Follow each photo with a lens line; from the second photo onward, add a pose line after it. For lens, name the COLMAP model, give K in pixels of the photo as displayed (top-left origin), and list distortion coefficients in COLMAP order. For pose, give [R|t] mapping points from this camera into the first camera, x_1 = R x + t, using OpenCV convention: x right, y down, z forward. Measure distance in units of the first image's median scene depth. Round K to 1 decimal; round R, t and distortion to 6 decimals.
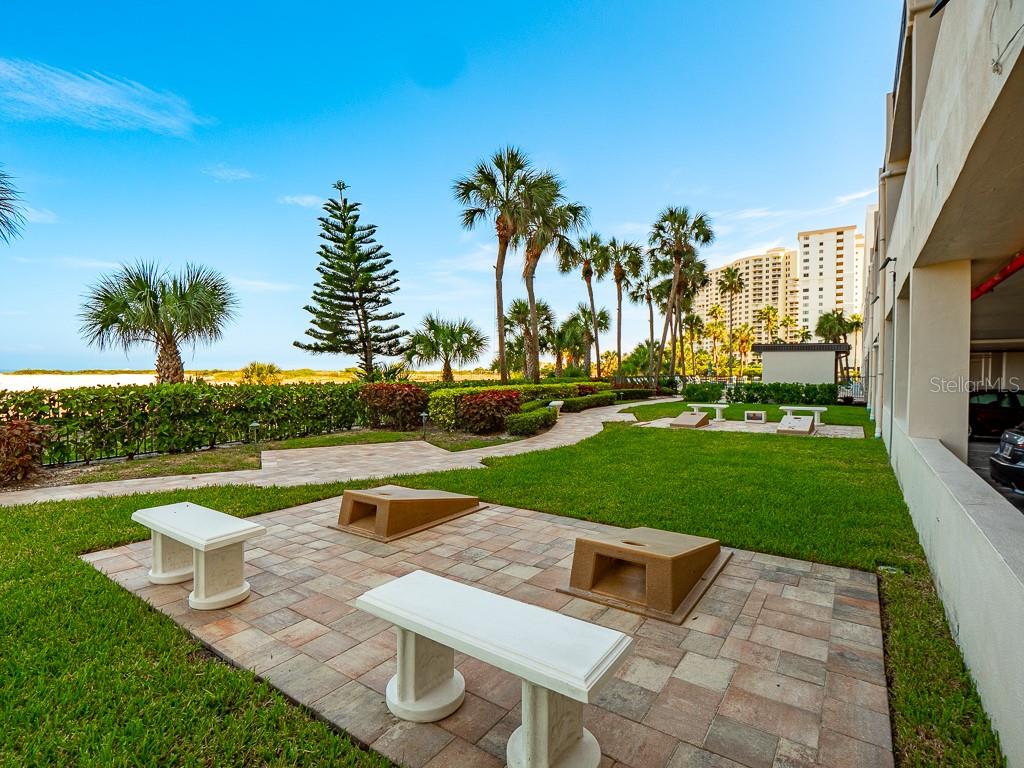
lens RADIAL K [[504.9, 0, 510.2], [0, 504.9, 376.2], [0, 0, 1]] dist [-0.010353, -0.002171]
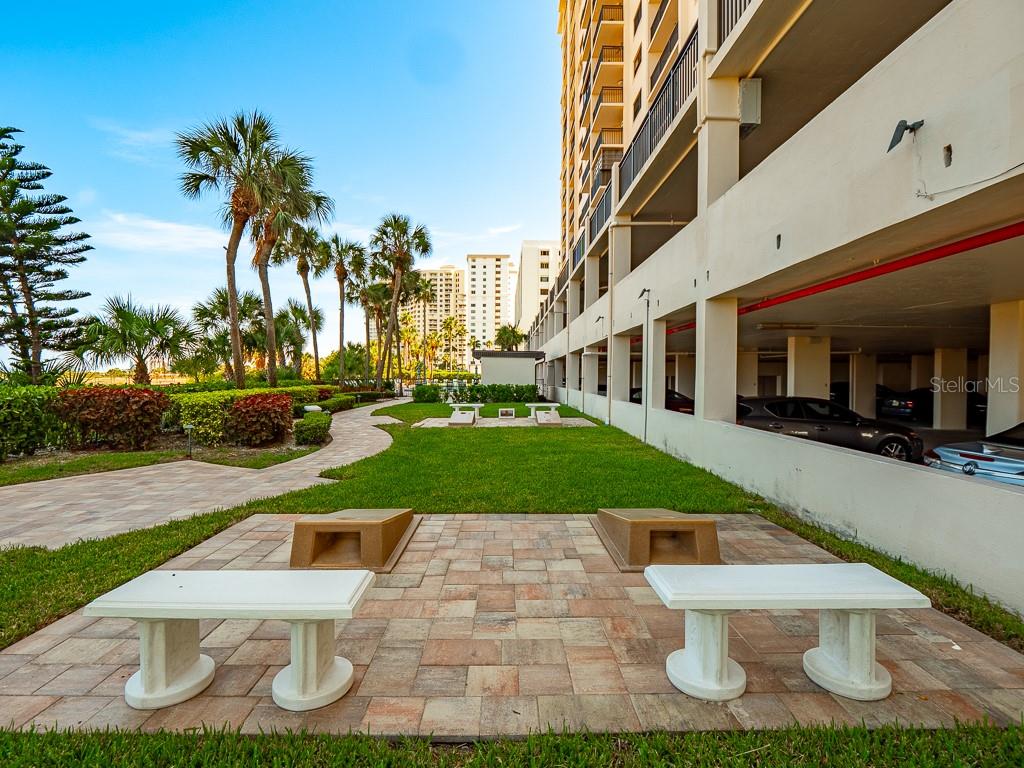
lens RADIAL K [[504.9, 0, 510.2], [0, 504.9, 376.2], [0, 0, 1]] dist [-0.010353, -0.002171]
pose [[0.813863, 0.003084, 0.581049, -0.119361], [0.000848, 0.999979, -0.006495, 0.001855], [-0.581056, 0.005779, 0.813843, 0.041407]]
